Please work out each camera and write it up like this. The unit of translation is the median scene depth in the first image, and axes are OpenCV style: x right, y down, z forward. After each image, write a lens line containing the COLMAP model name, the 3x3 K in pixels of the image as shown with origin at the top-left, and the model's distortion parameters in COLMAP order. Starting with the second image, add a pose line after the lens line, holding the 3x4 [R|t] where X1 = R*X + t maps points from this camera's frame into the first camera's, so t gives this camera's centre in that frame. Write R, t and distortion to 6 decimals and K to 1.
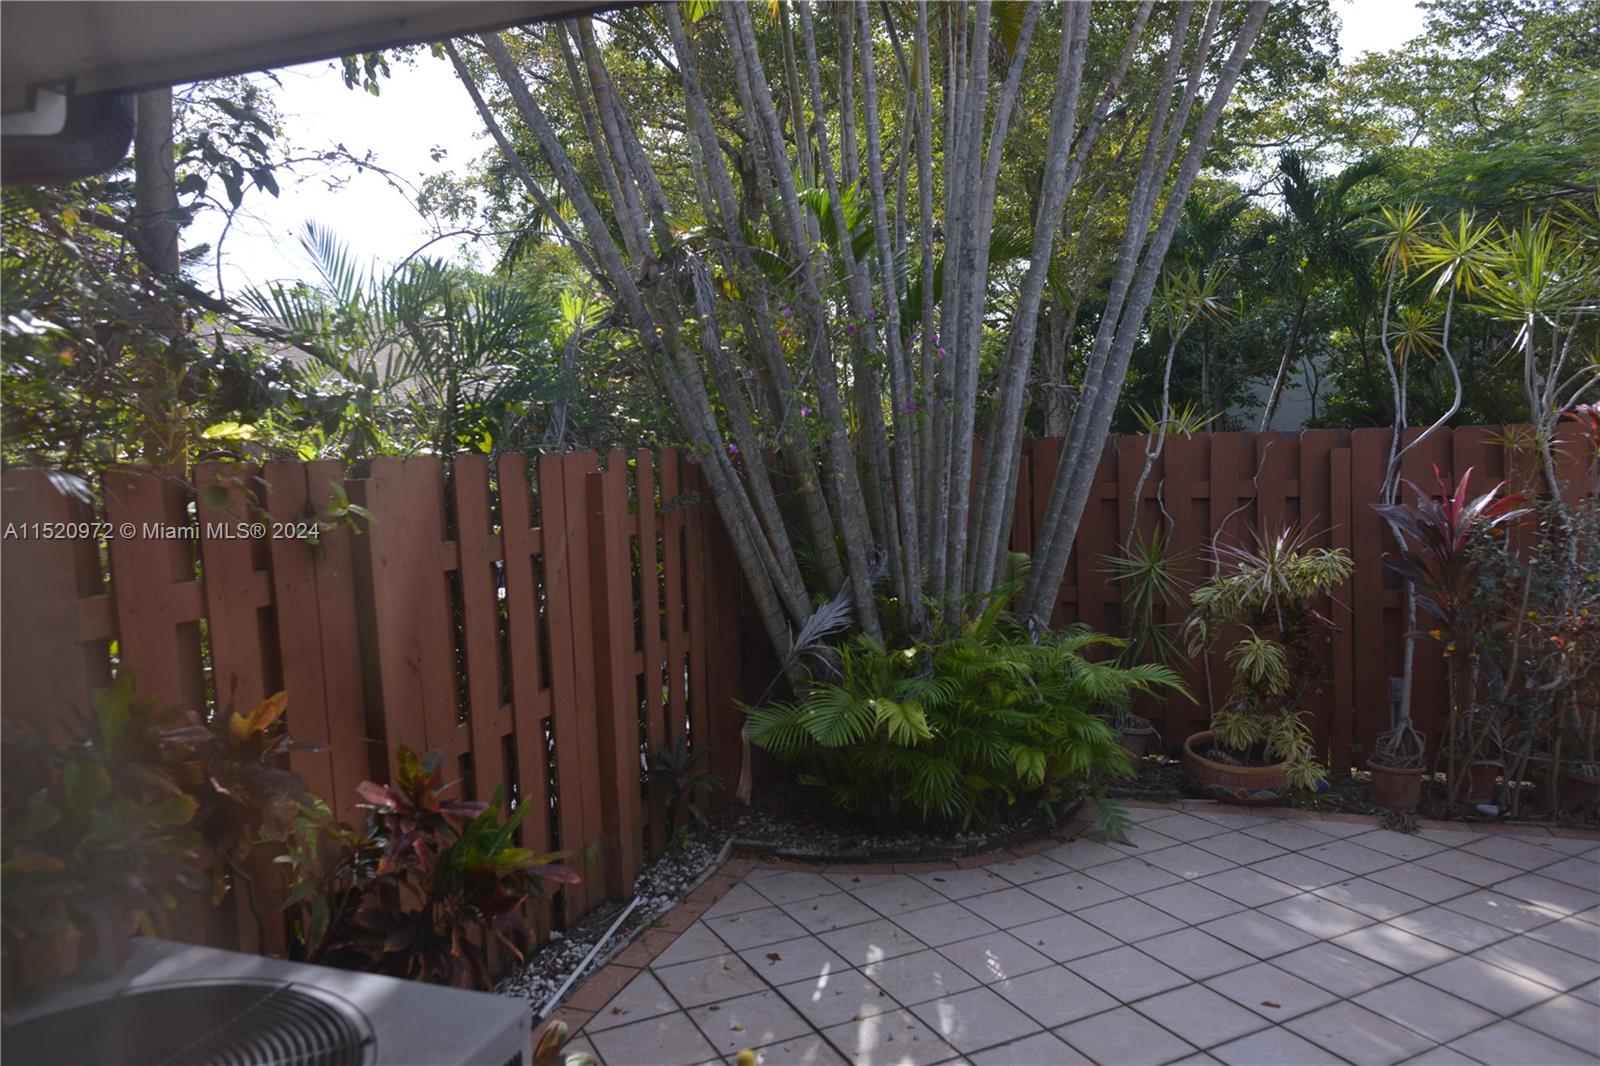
lens RADIAL K [[1100.3, 0, 805.0], [0, 1100.3, 527.3], [0, 0, 1]] dist [-0.005074, -0.000540]
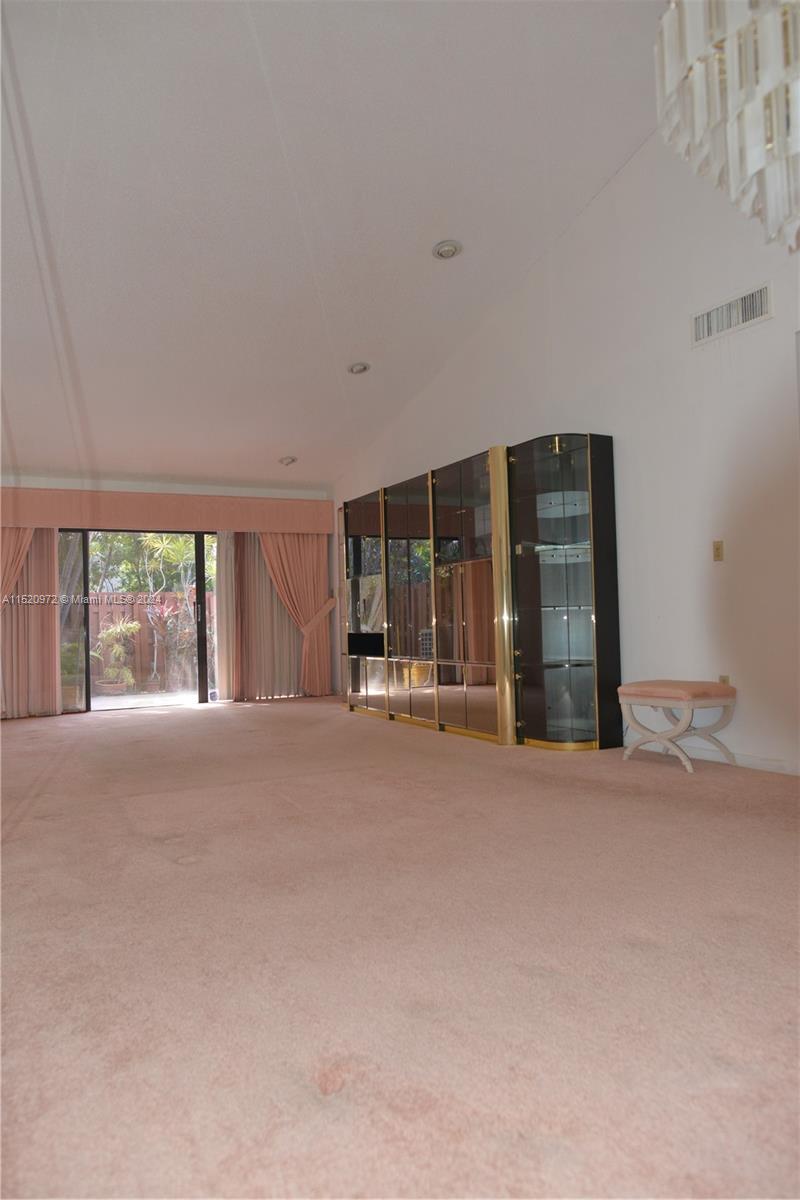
lens RADIAL K [[821.4, 0, 400.0], [0, 821.4, 600.0], [0, 0, 1]] dist [-0.002030, -0.002838]
pose [[0.692358, 0.047166, 0.720011, -0.903091], [0.057071, 0.991155, -0.119807, 0.328176], [-0.719294, 0.124041, 0.683542, -1.552931]]
